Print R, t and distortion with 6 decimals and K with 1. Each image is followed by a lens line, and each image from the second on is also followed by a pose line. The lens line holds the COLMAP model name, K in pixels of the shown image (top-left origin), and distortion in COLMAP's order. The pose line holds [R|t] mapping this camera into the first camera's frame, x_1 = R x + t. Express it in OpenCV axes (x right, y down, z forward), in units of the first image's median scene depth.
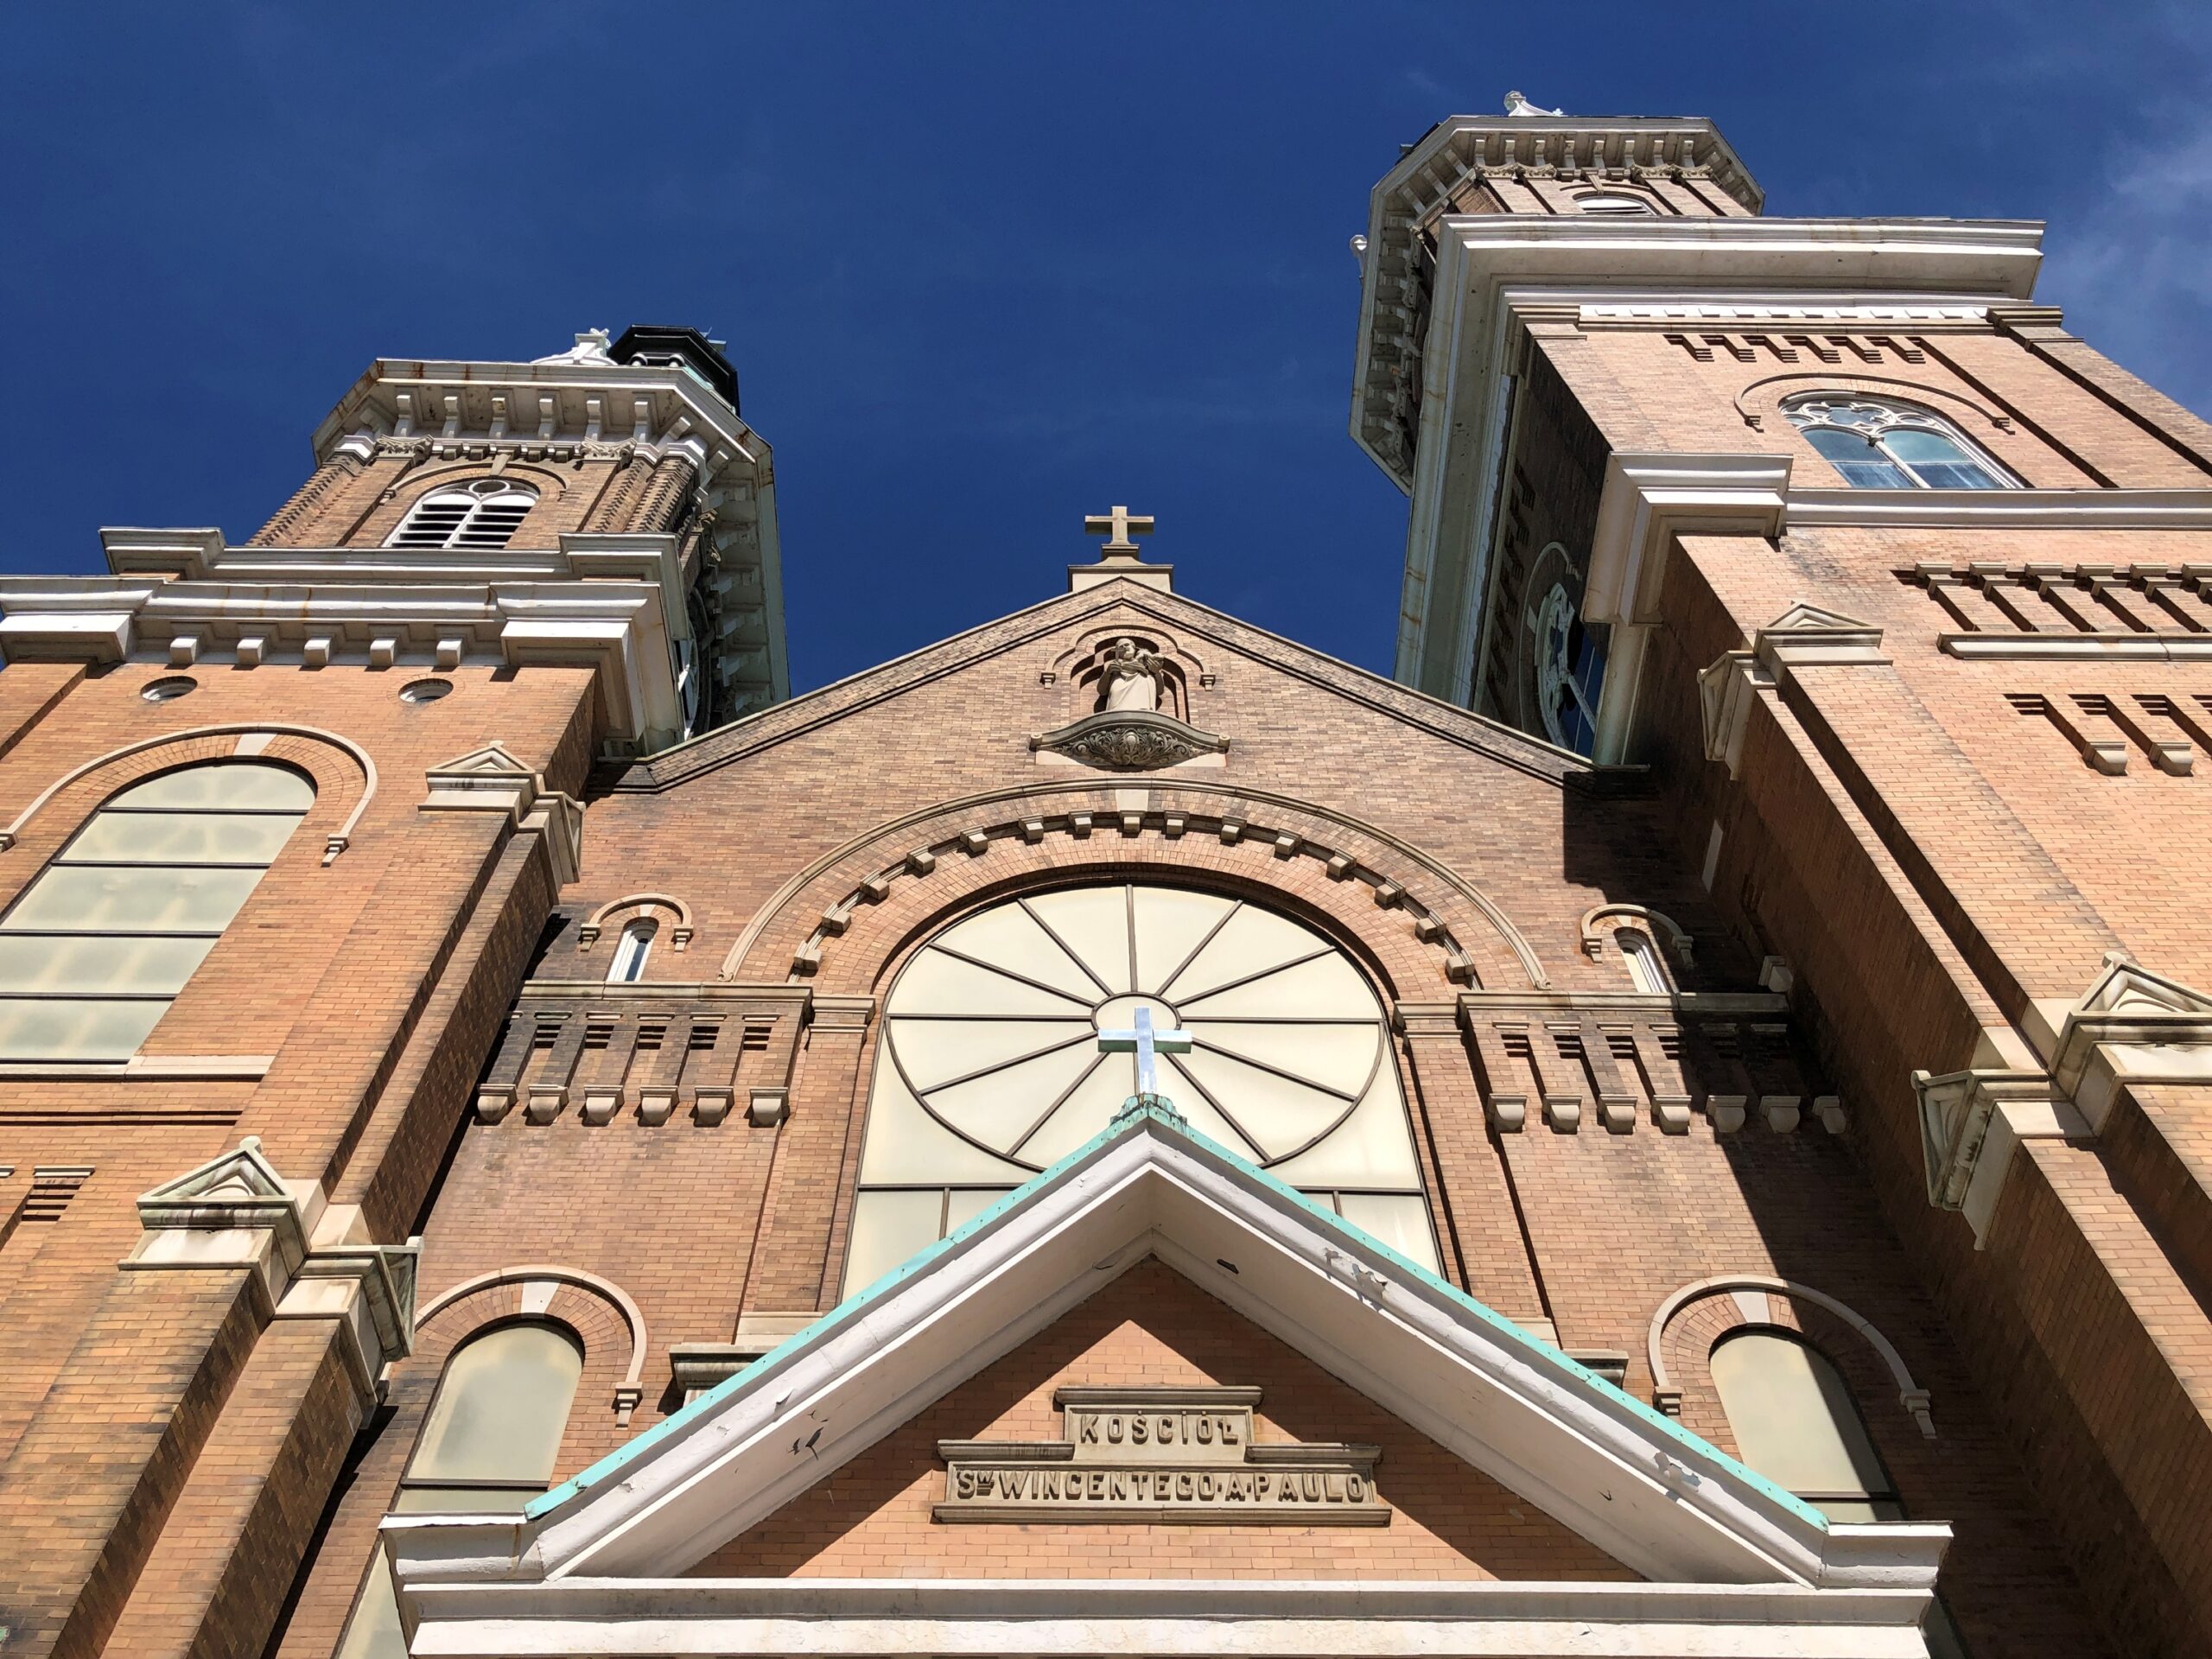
lens RADIAL K [[1846.5, 0, 1119.1], [0, 1846.5, 813.6], [0, 0, 1]] dist [0.003508, -0.010877]
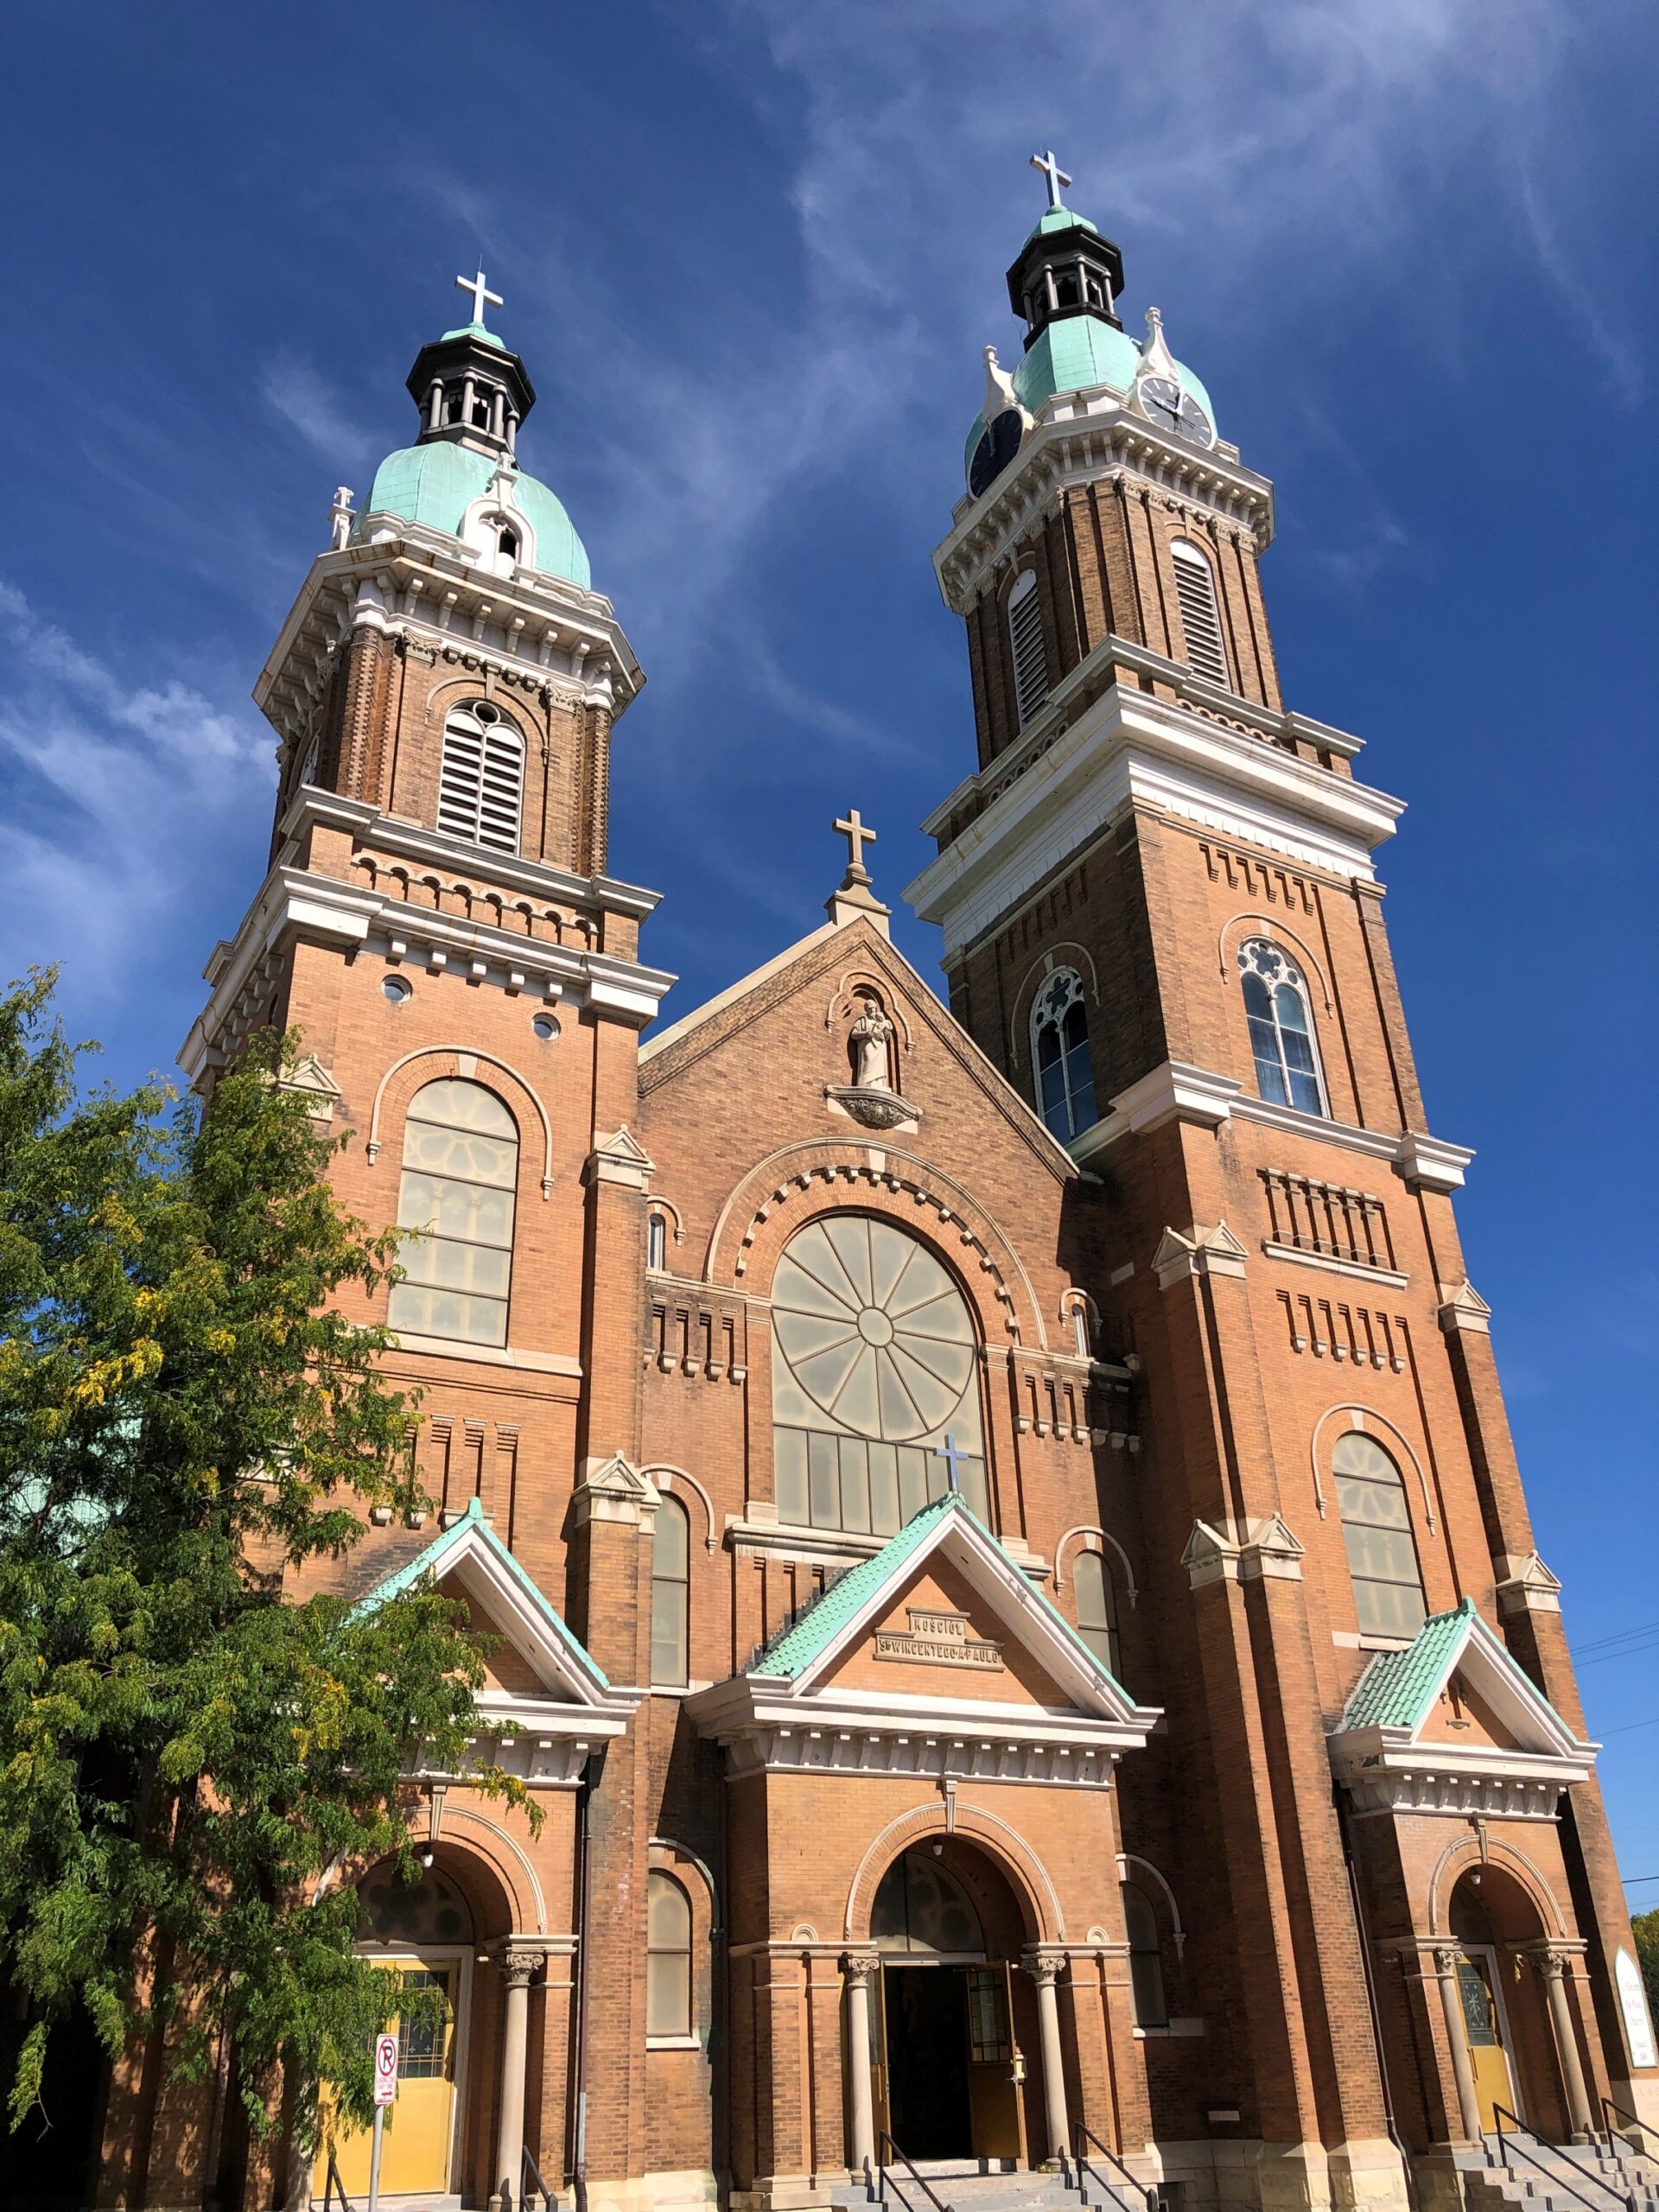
lens RADIAL K [[1846.5, 0, 819.8], [0, 1846.5, 1112.2], [0, 0, 1]] dist [0.003508, -0.010877]
pose [[0.869782, 0.216849, 0.443233, -0.916122], [-0.409842, 0.817712, 0.404198, -0.808469], [-0.274787, -0.533220, 0.800105, -0.461184]]
